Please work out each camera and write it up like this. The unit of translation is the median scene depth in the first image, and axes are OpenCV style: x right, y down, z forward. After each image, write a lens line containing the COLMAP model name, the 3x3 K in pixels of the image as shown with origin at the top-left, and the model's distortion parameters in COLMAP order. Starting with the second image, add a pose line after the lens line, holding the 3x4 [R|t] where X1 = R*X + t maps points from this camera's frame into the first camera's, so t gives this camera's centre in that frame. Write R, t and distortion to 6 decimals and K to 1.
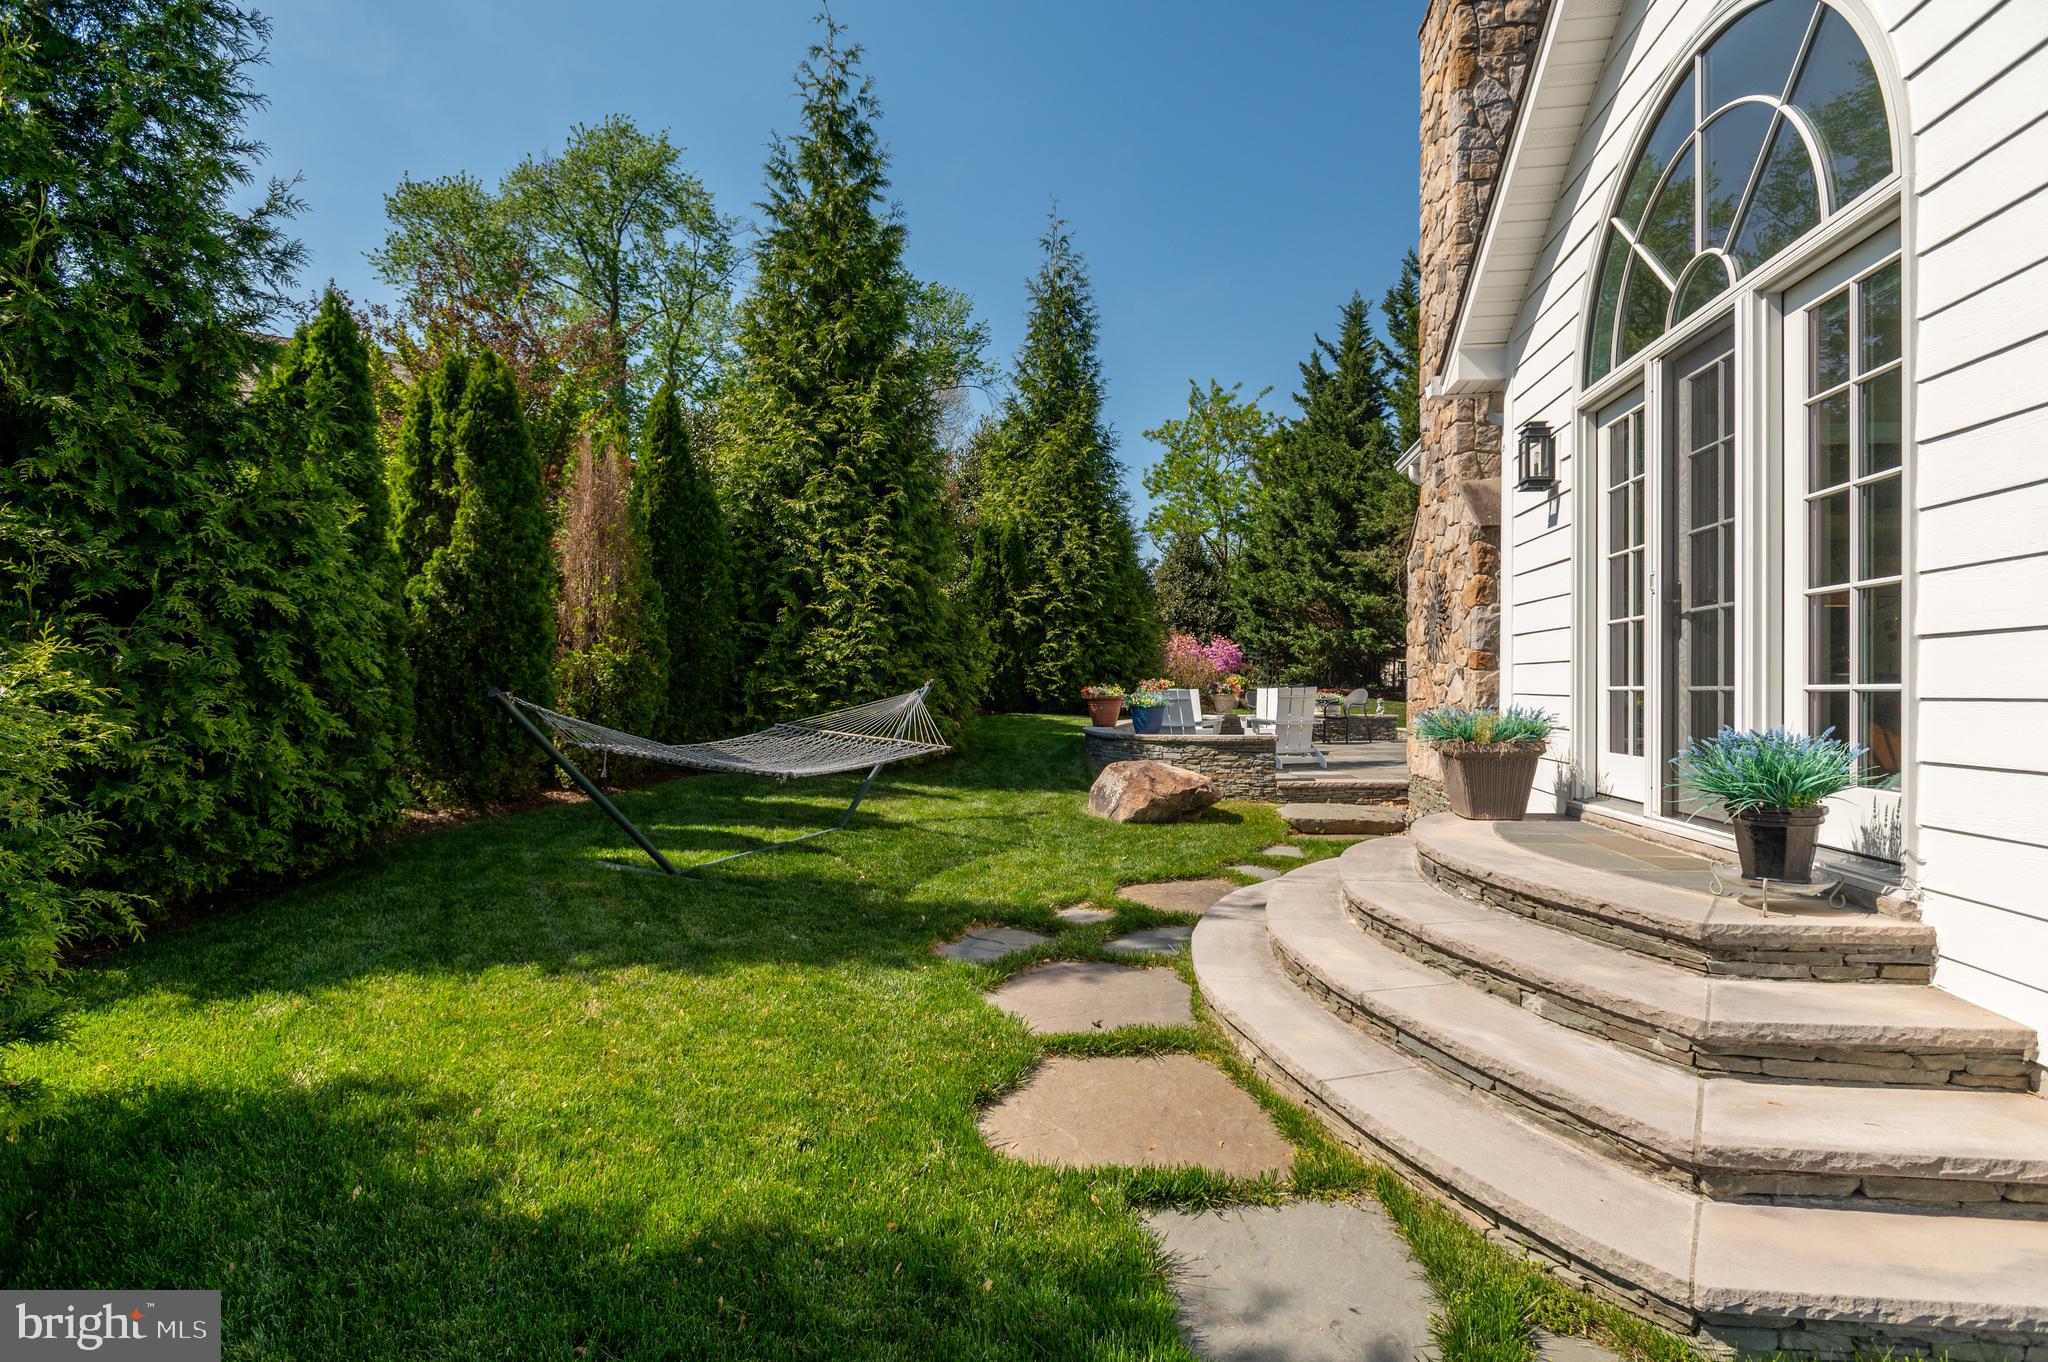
lens RADIAL K [[1000.9, 0, 1028.4], [0, 1000.9, 700.0], [0, 0, 1]] dist [-0.004615, -0.000175]
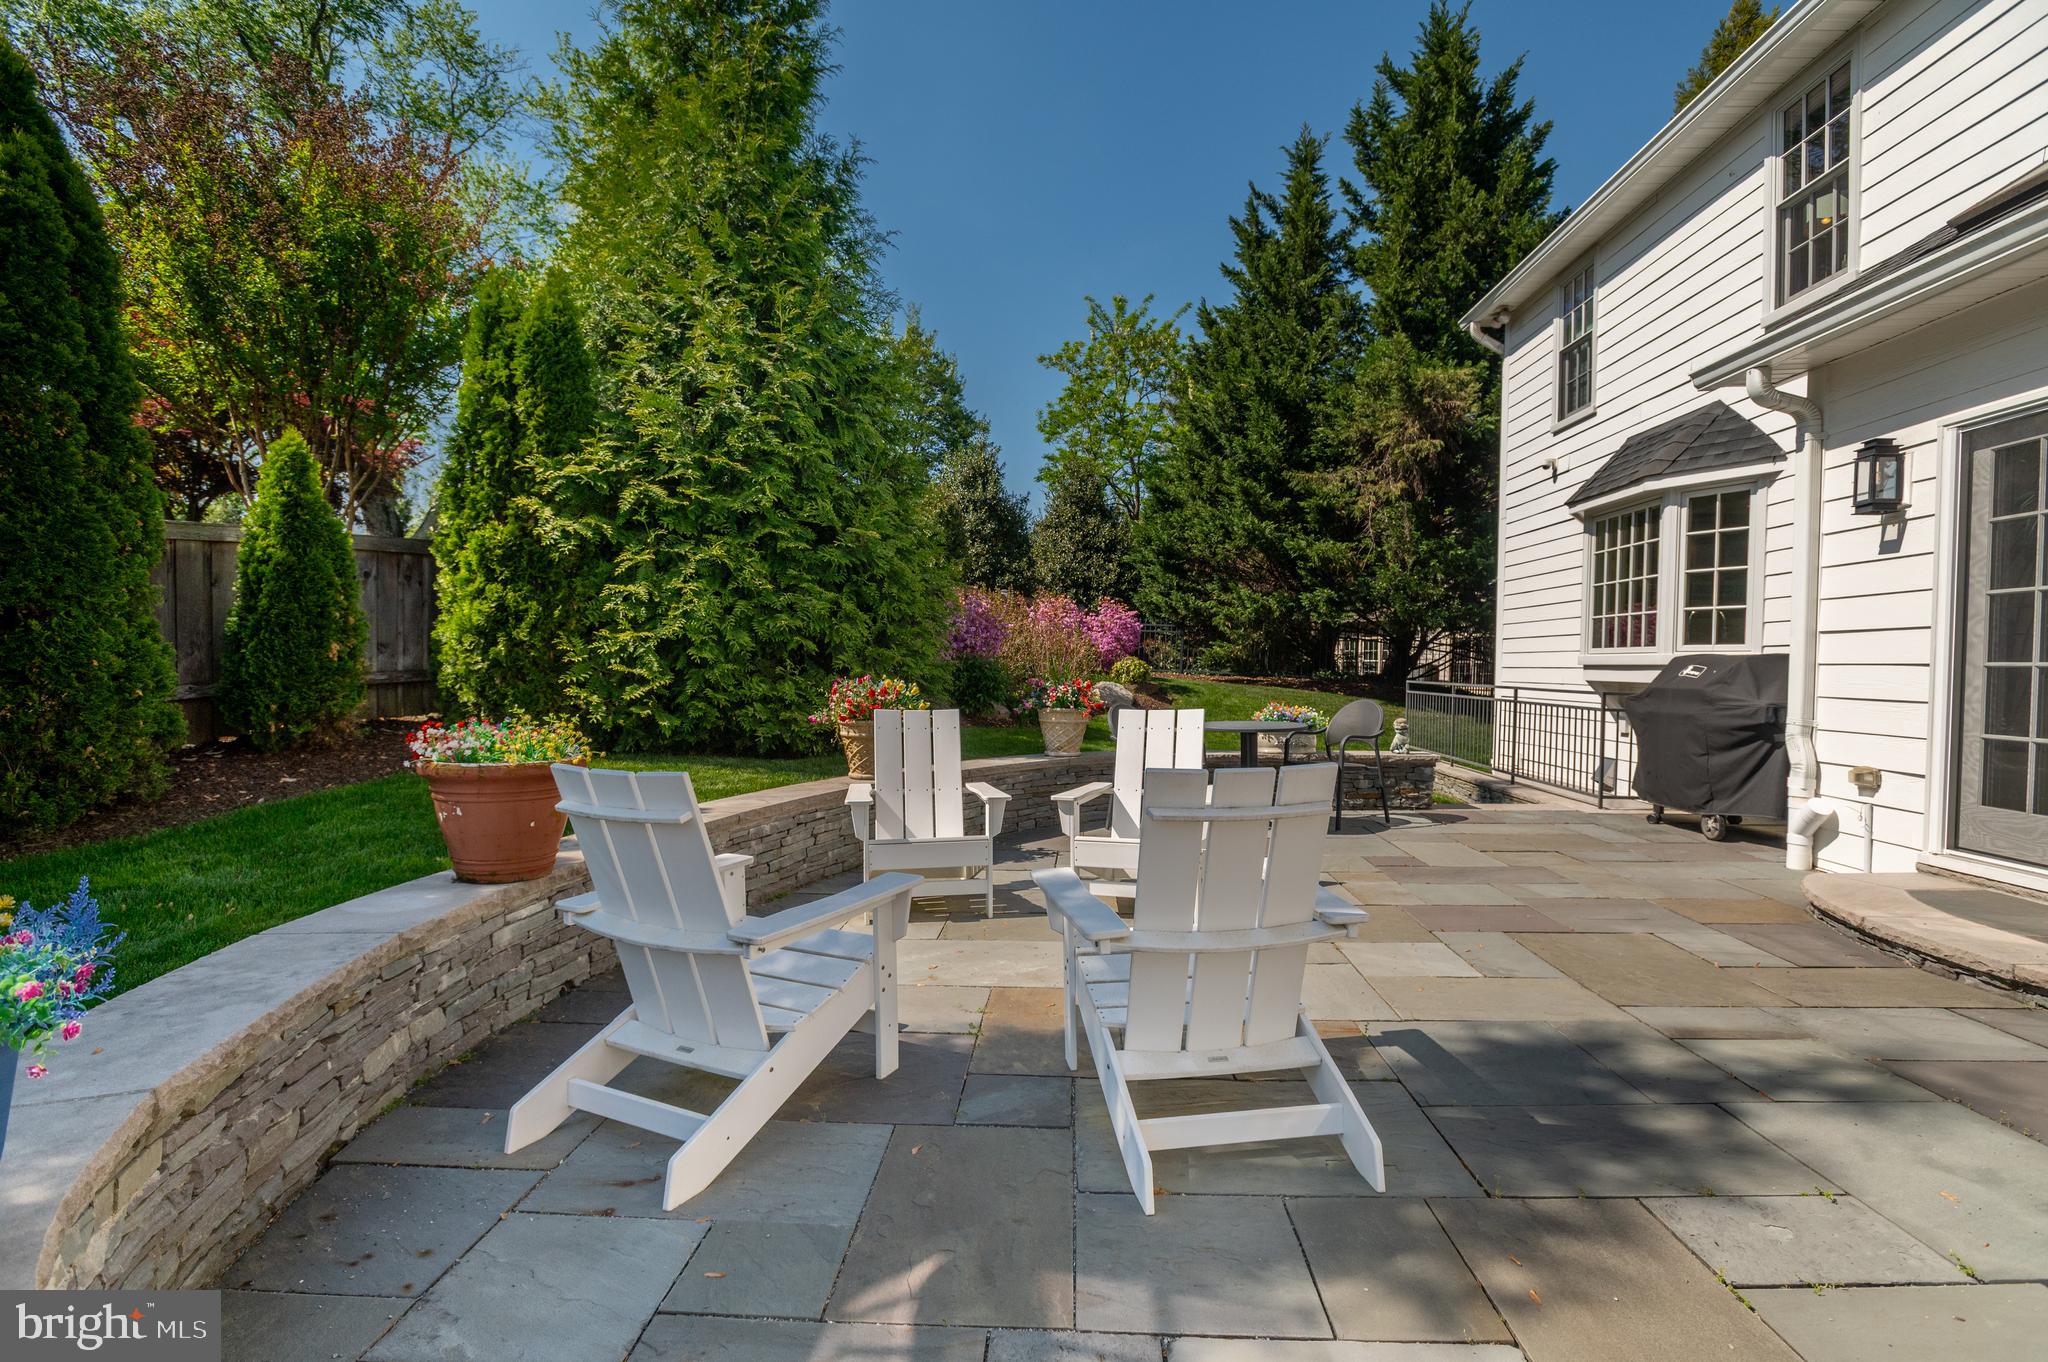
lens RADIAL K [[1000.9, 0, 1024.8], [0, 1000.9, 674.4], [0, 0, 1]] dist [-0.004615, -0.000175]
pose [[0.997381, 0.010624, 0.071539, 0.084434], [-0.010692, 0.999943, 0.000573, -0.012338], [-0.071528, -0.001336, 0.997438, 0.323312]]
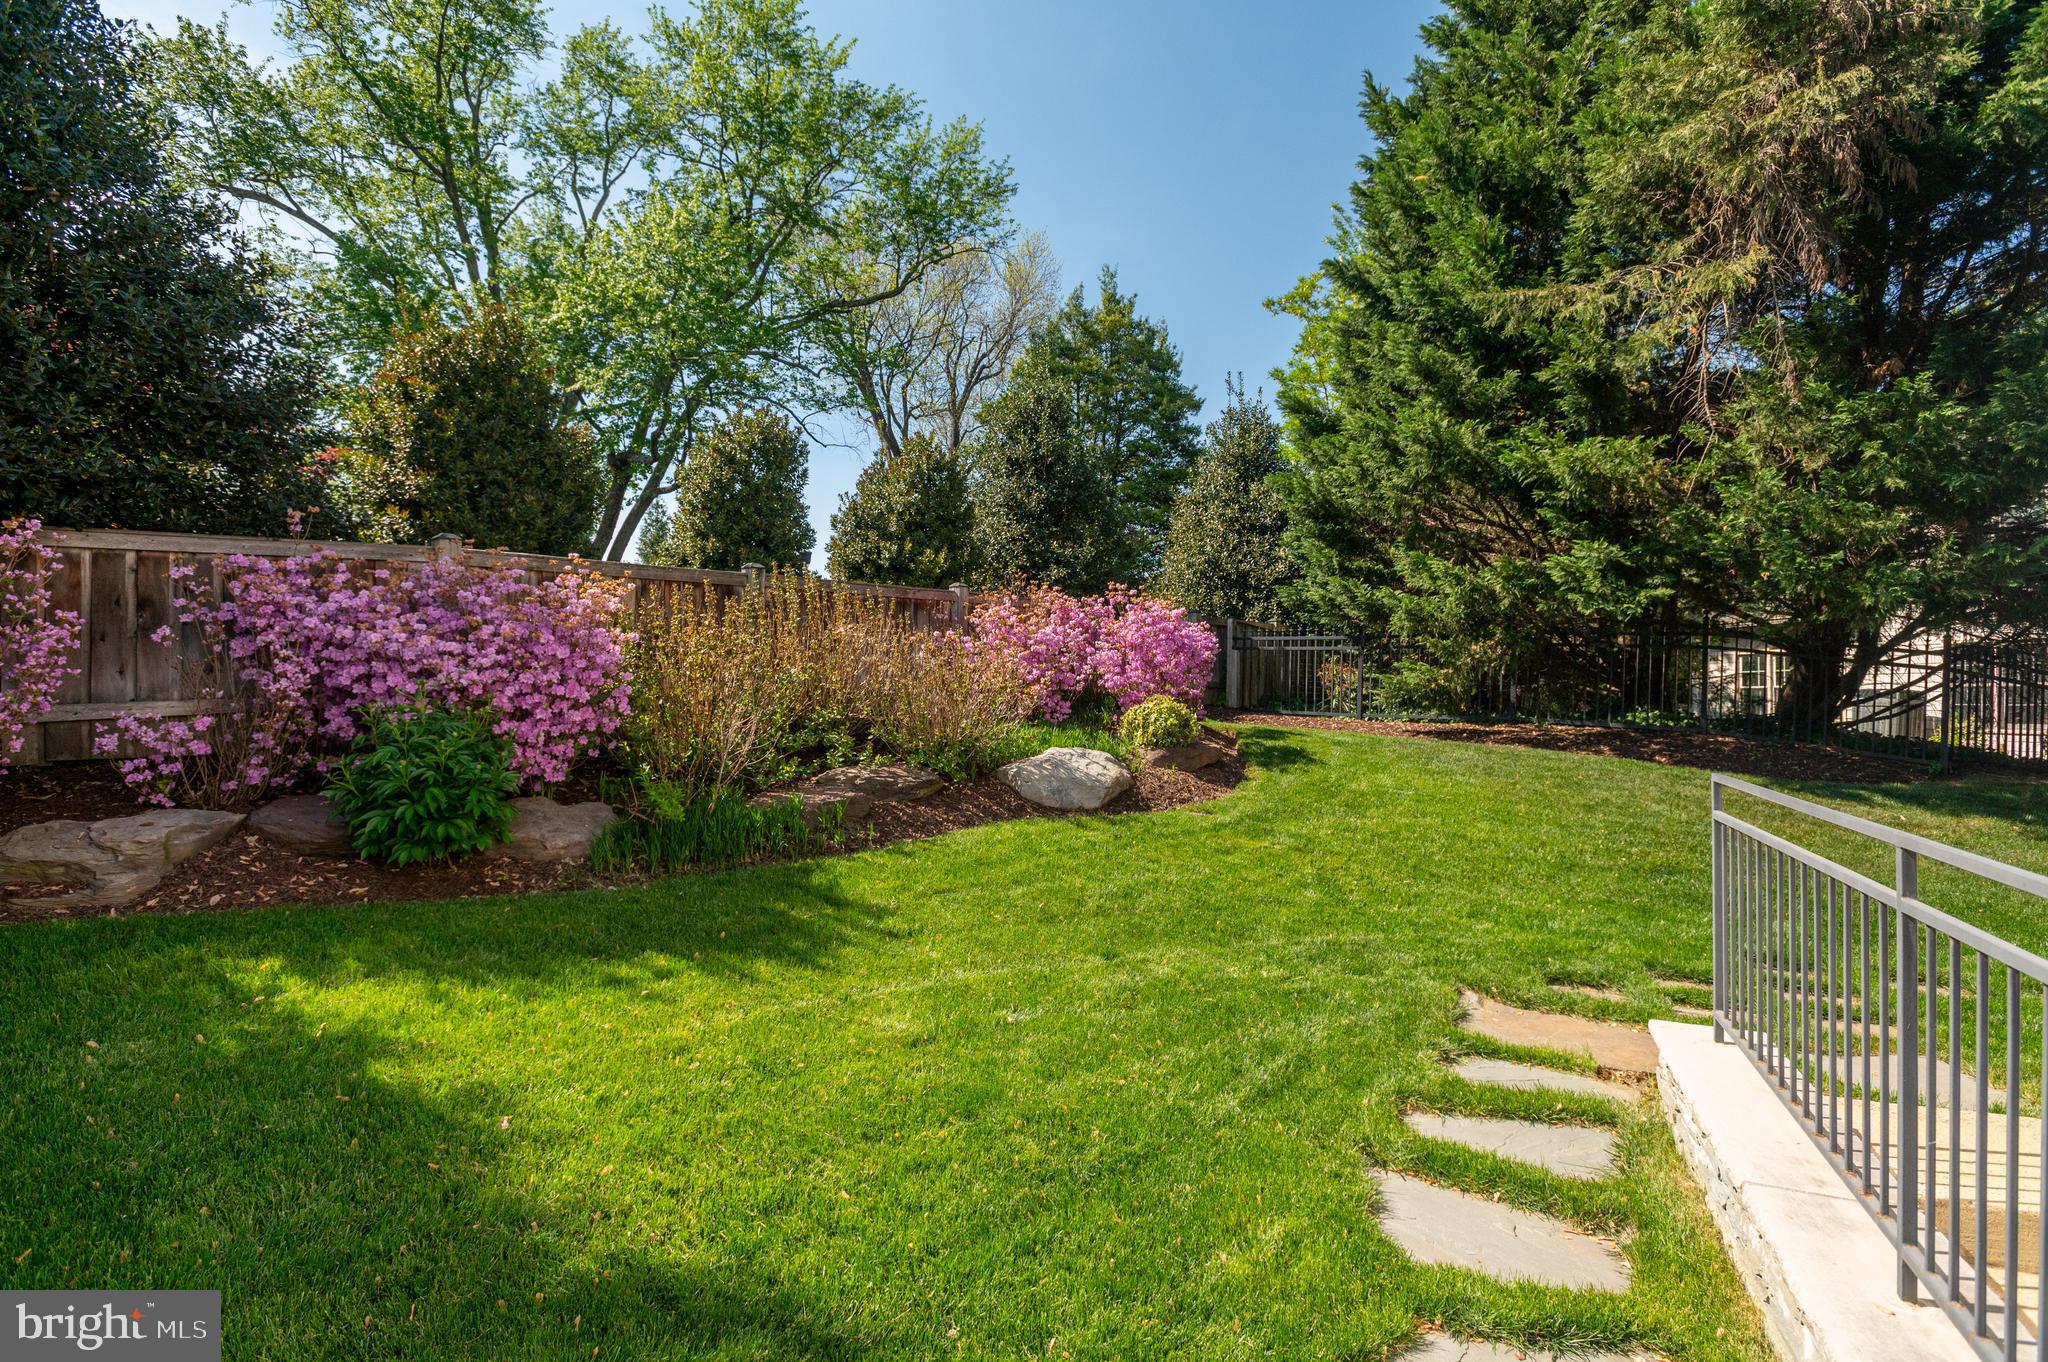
lens RADIAL K [[1000.9, 0, 1004.0], [0, 1000.9, 681.7], [0, 0, 1]] dist [-0.004615, -0.000175]
pose [[0.957574, -0.013868, -0.287855, 0.237530], [0.006773, 0.999649, -0.025630, -0.020009], [0.288109, 0.022593, 0.957331, 0.610630]]
